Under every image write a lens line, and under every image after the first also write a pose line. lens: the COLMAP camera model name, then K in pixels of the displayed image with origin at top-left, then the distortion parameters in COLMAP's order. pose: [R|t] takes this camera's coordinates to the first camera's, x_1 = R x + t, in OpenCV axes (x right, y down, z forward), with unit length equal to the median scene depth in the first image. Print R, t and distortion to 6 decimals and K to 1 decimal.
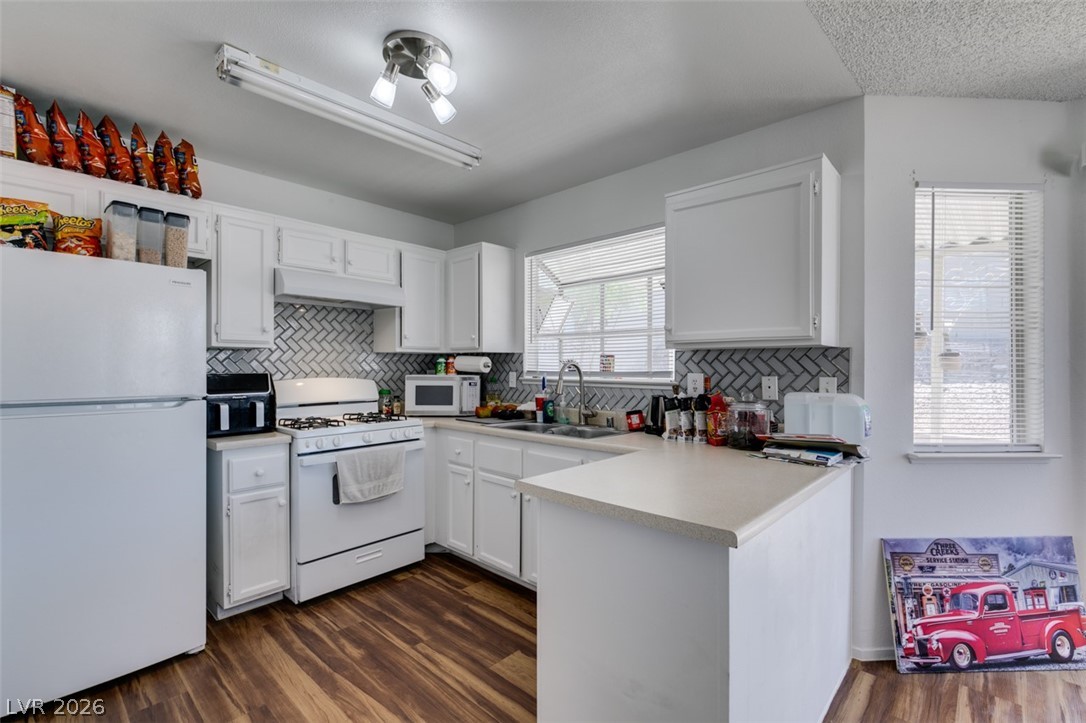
lens RADIAL K [[485.2, 0, 541.2], [0, 485.2, 367.4], [0, 0, 1]] dist [0.000907, -0.000231]
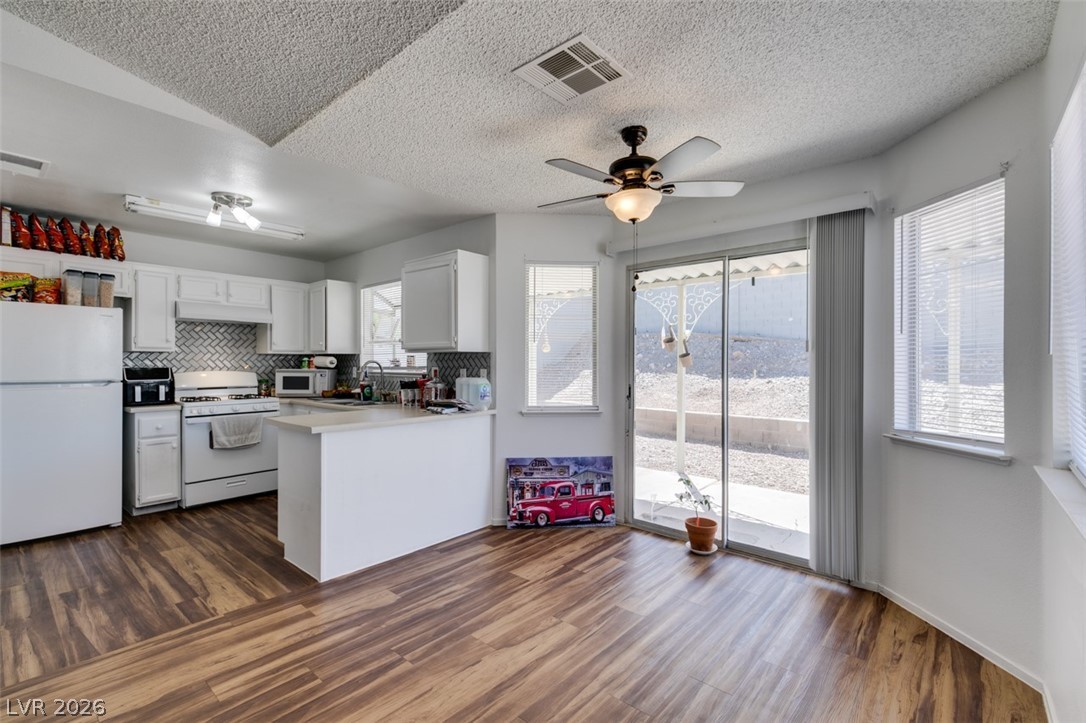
lens RADIAL K [[483.9, 0, 540.1], [0, 483.9, 363.0], [0, 0, 1]] dist [0.000529, -0.000365]
pose [[0.999399, -0.000850, 0.034650, 0.656505], [0.000989, 0.999992, -0.003997, 0.005139], [-0.034646, 0.004029, 0.999392, -0.692629]]
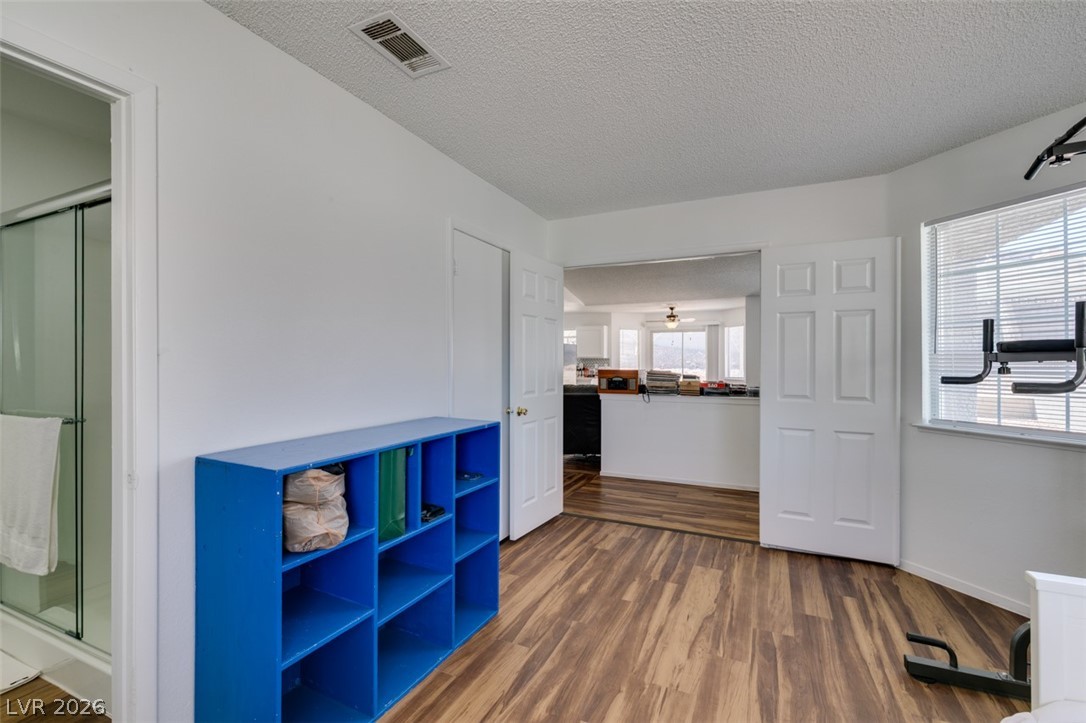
lens RADIAL K [[483.9, 0, 540.1], [0, 483.9, 363.0], [0, 0, 1]] dist [0.000529, -0.000365]
pose [[0.953856, -0.002544, 0.300254, -1.501023], [0.002345, 0.999997, 0.001025, 0.002308], [-0.300255, -0.000273, 0.953859, -3.414824]]
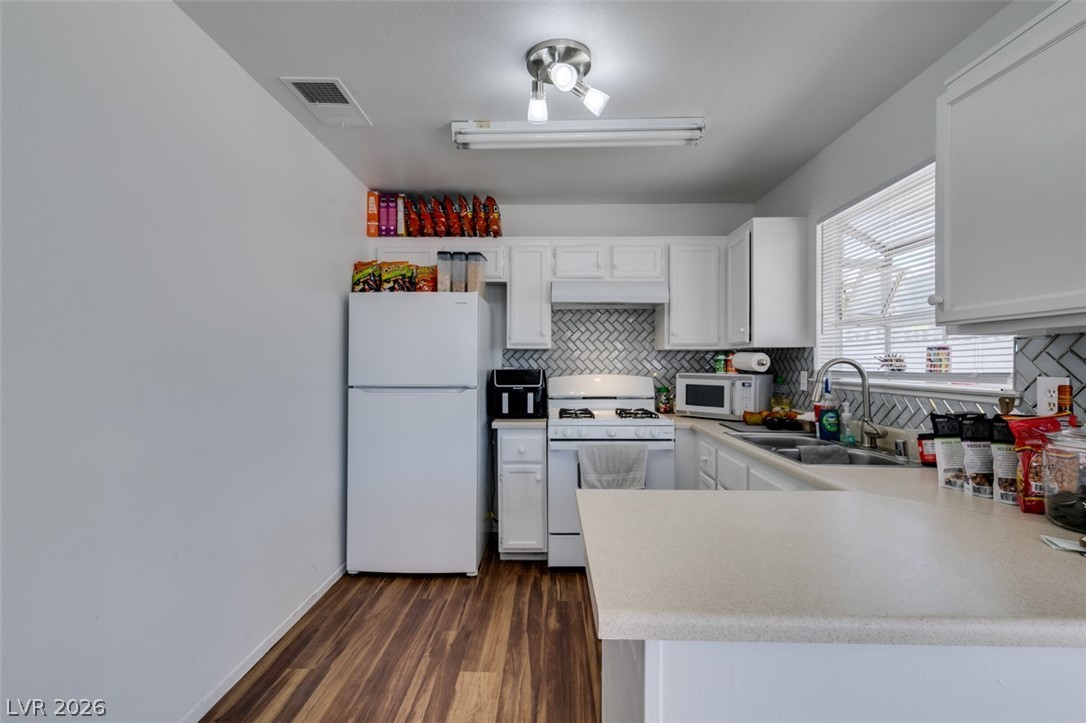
lens RADIAL K [[483.9, 0, 540.1], [0, 483.9, 363.0], [0, 0, 1]] dist [0.000529, -0.000365]
pose [[0.665179, -0.000353, -0.746684, 0.362031], [-0.003382, 0.999988, -0.003485, 0.000203], [0.746677, 0.004843, 0.665169, 0.213939]]
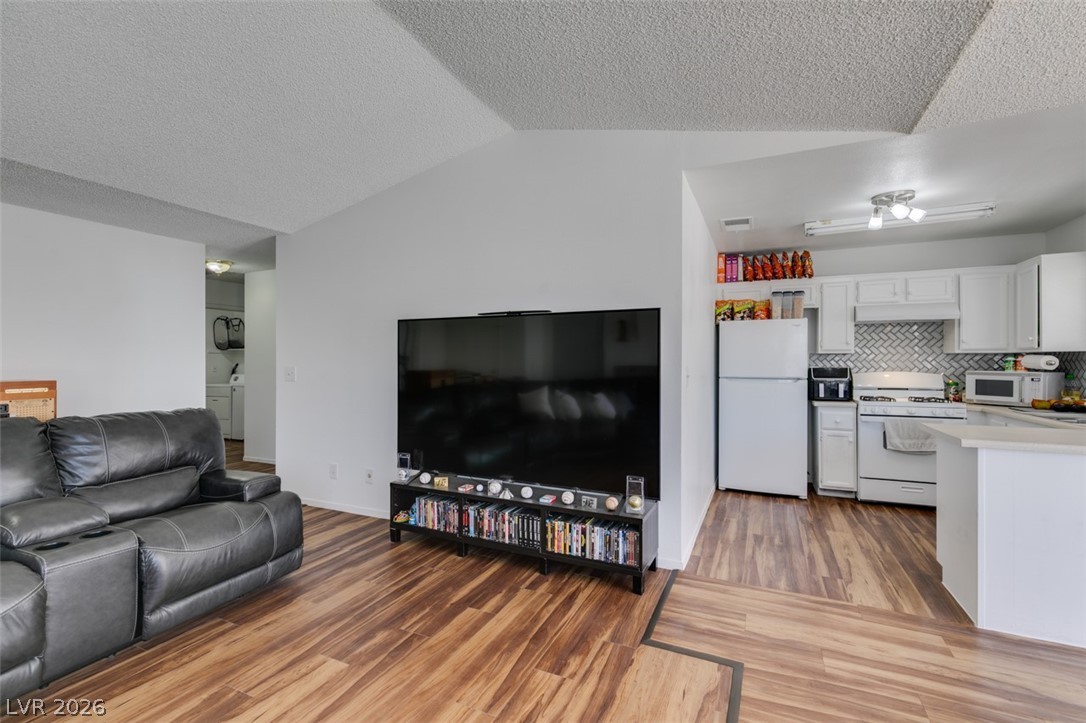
lens RADIAL K [[483.9, 0, 540.1], [0, 483.9, 363.0], [0, 0, 1]] dist [0.000529, -0.000365]
pose [[0.309069, -0.001330, -0.951039, 0.816130], [-0.003957, 0.999989, -0.002685, 0.004250], [0.951032, 0.004593, 0.309060, -0.644870]]
